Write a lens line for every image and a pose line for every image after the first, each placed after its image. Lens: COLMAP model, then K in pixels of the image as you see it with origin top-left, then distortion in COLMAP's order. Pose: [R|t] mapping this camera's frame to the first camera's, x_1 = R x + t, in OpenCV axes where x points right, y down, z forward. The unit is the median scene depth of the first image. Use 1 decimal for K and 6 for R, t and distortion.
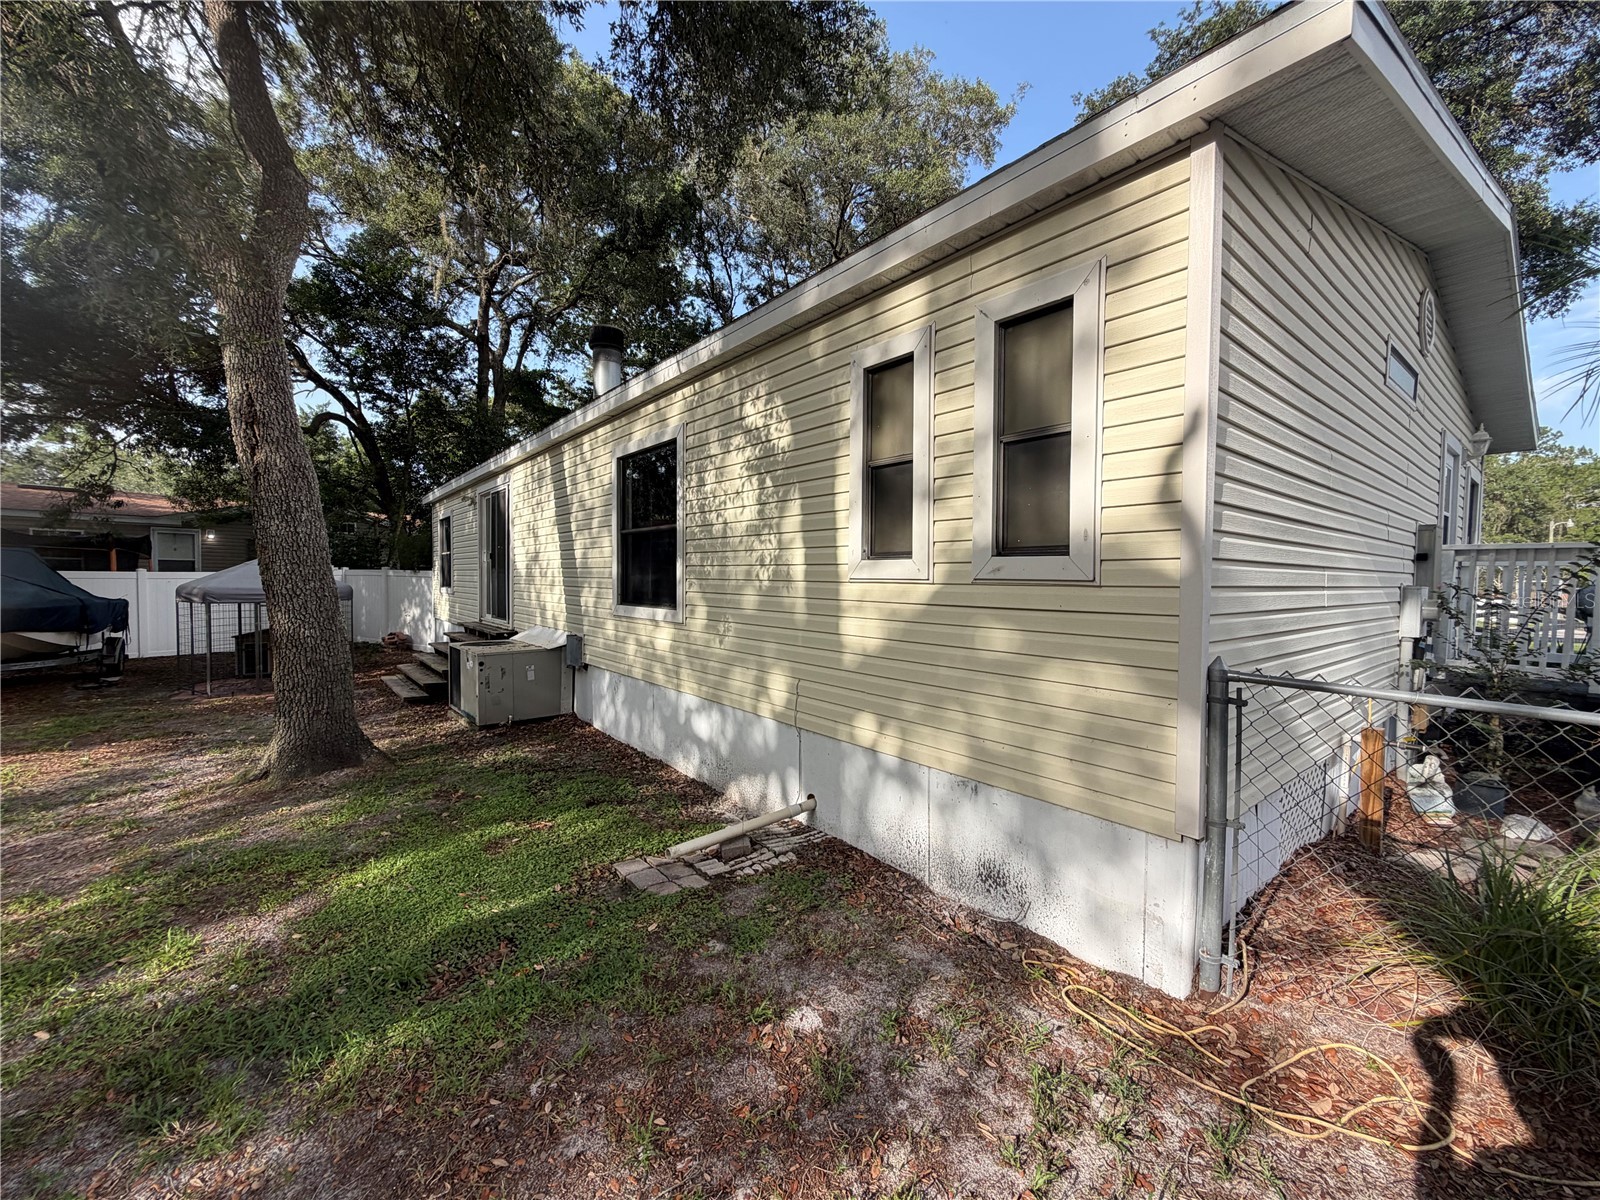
lens RADIAL K [[641.4, 0, 798.5], [0, 641.4, 604.0], [0, 0, 1]] dist [-0.000028, -0.000278]
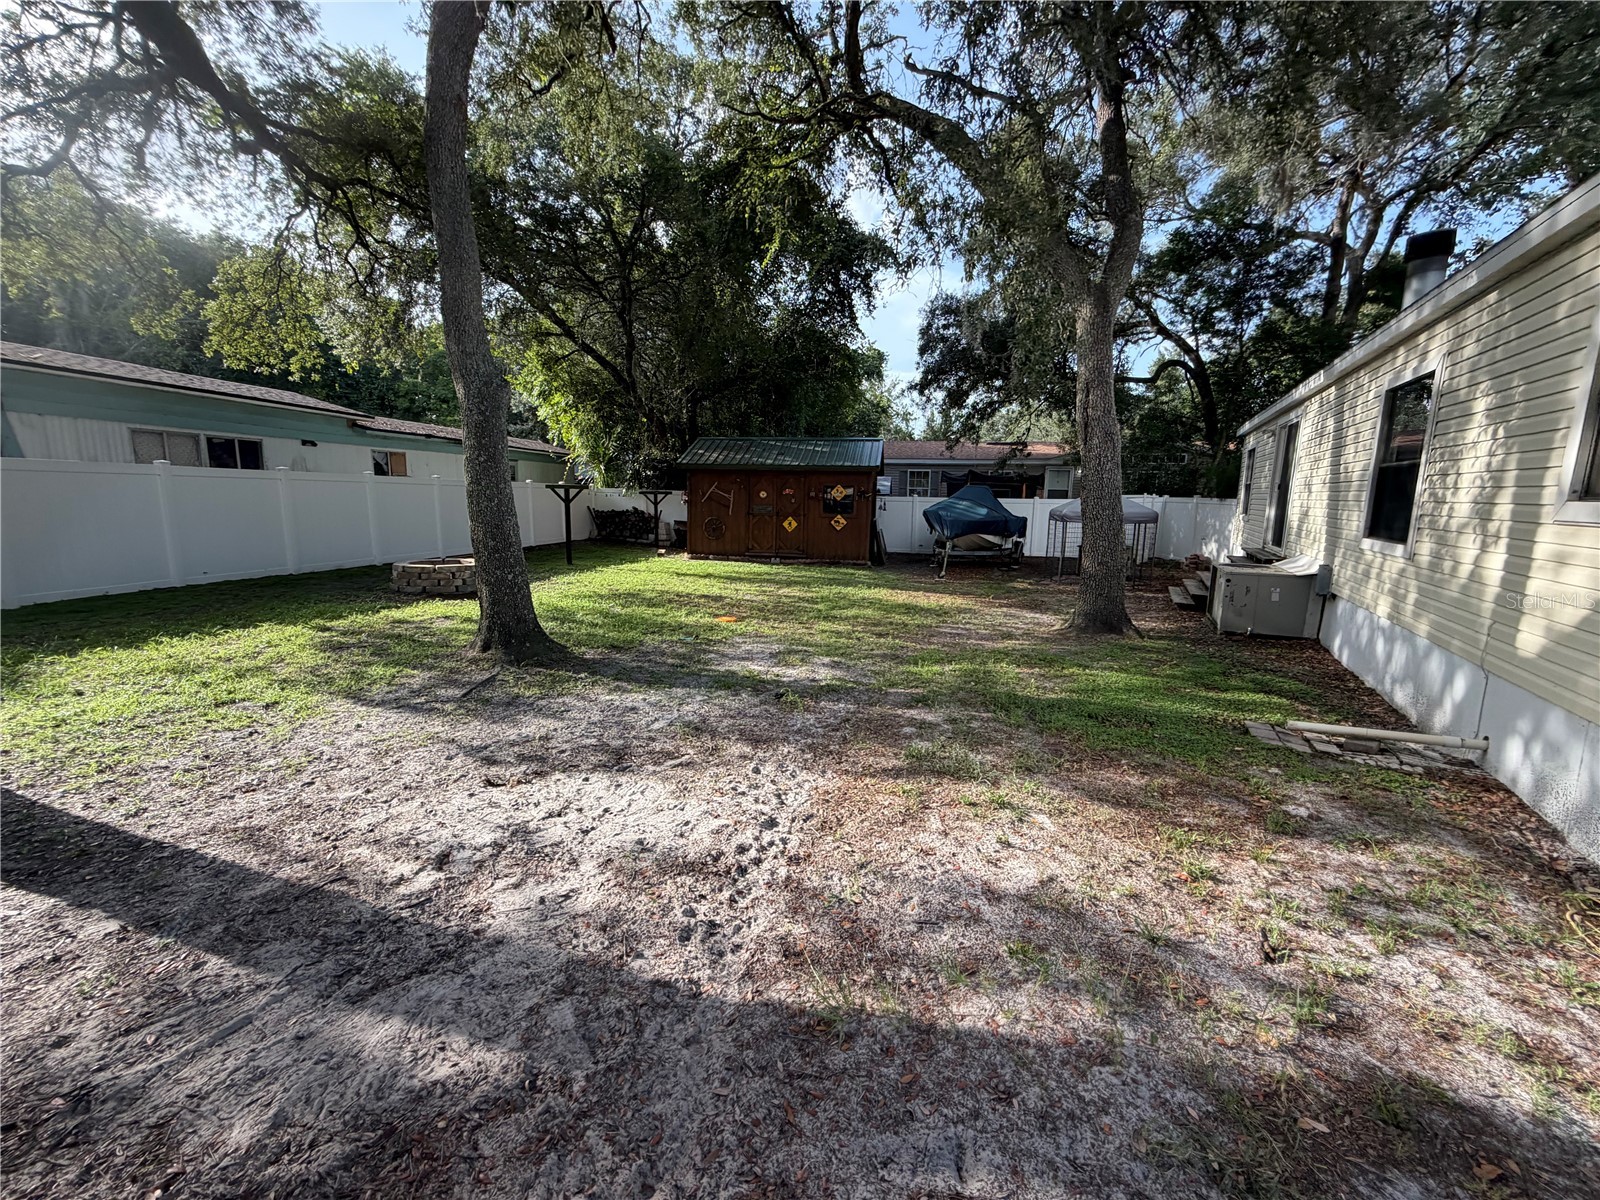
lens RADIAL K [[636.3, 0, 797.7], [0, 636.3, 597.2], [0, 0, 1]] dist [0.000449, -0.000401]
pose [[0.398330, 0.141957, -0.906191, 0.145876], [-0.043216, 0.989759, 0.136052, -0.002156], [0.916224, -0.015032, 0.400385, -0.120317]]
